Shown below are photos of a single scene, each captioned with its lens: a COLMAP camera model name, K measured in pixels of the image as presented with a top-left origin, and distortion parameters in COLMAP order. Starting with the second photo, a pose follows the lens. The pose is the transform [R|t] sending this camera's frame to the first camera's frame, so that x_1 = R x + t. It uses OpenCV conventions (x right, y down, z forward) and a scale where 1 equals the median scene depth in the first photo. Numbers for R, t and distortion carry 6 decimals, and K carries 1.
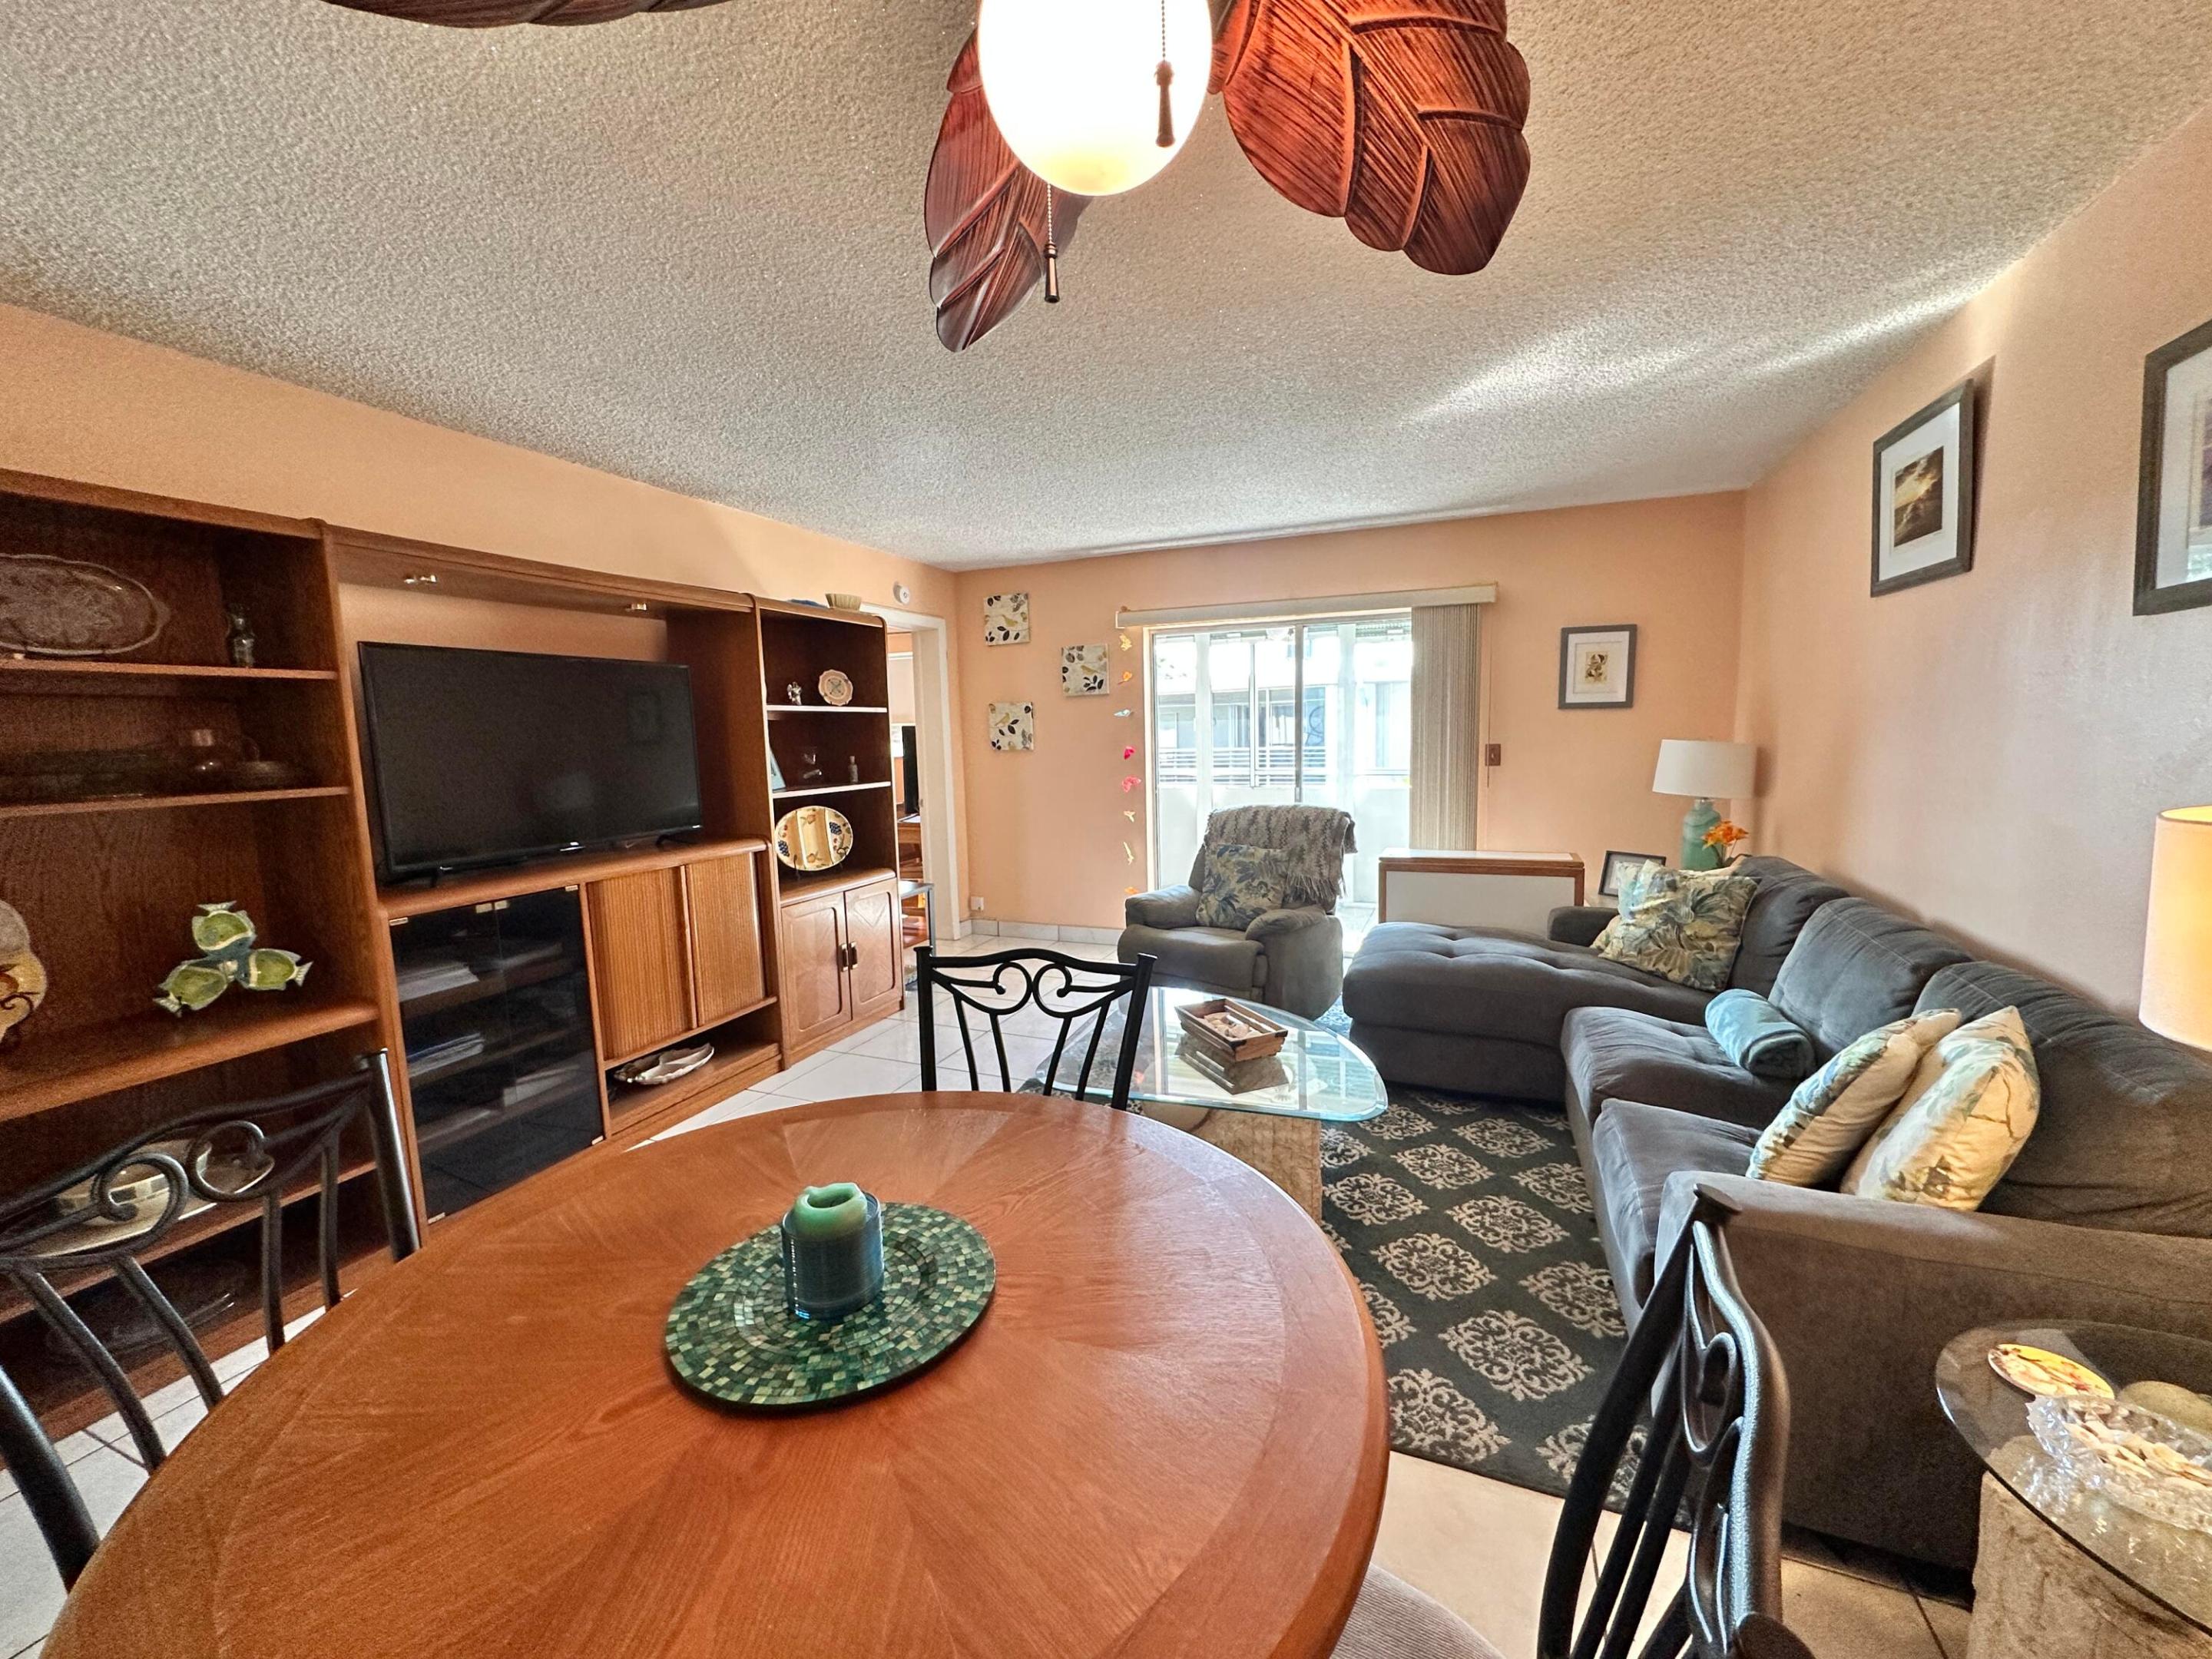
lens RADIAL K [[885.8, 0, 1105.6], [0, 885.8, 831.2], [0, 0, 1]] dist [-0.003403, 0.000920]
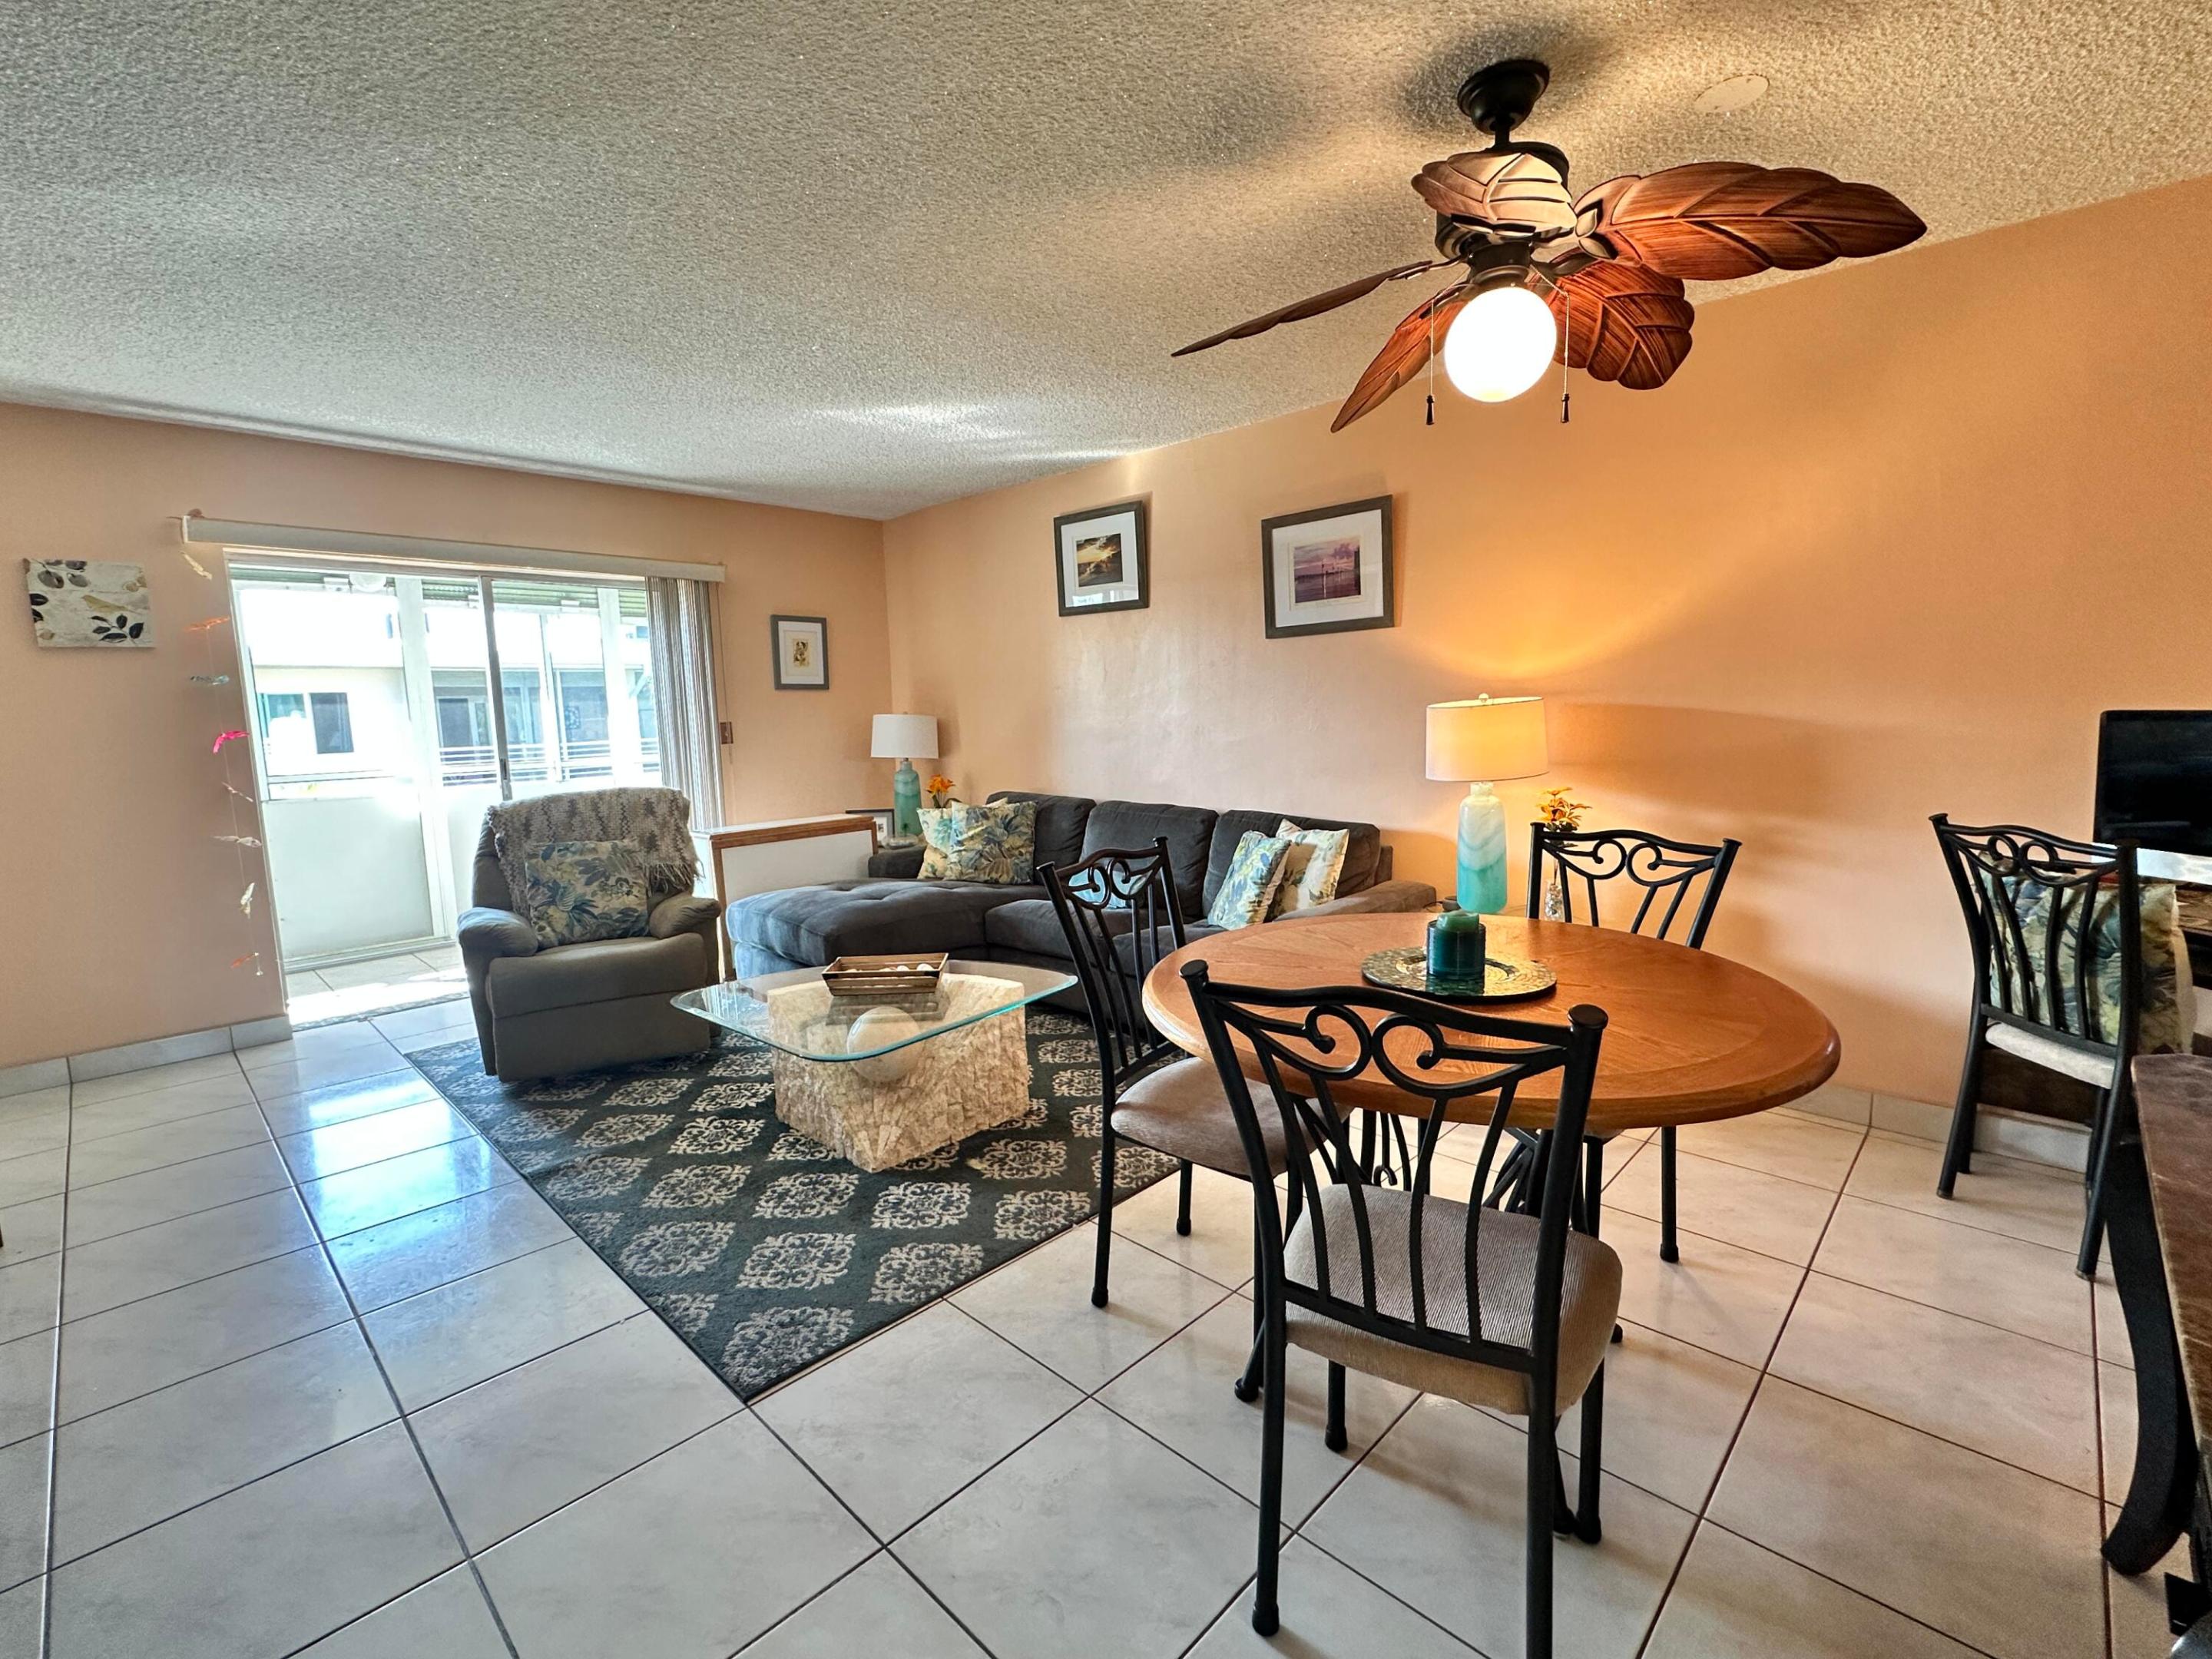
lens RADIAL K [[978.6, 0, 1113.5], [0, 978.6, 812.0], [0, 0, 1]] dist [0.005203, 0.000378]
pose [[0.368057, -0.086822, 0.925741, -0.513184], [0.124071, 0.991313, 0.043643, 0.011580], [-0.921488, 0.098794, 0.375632, 0.200192]]
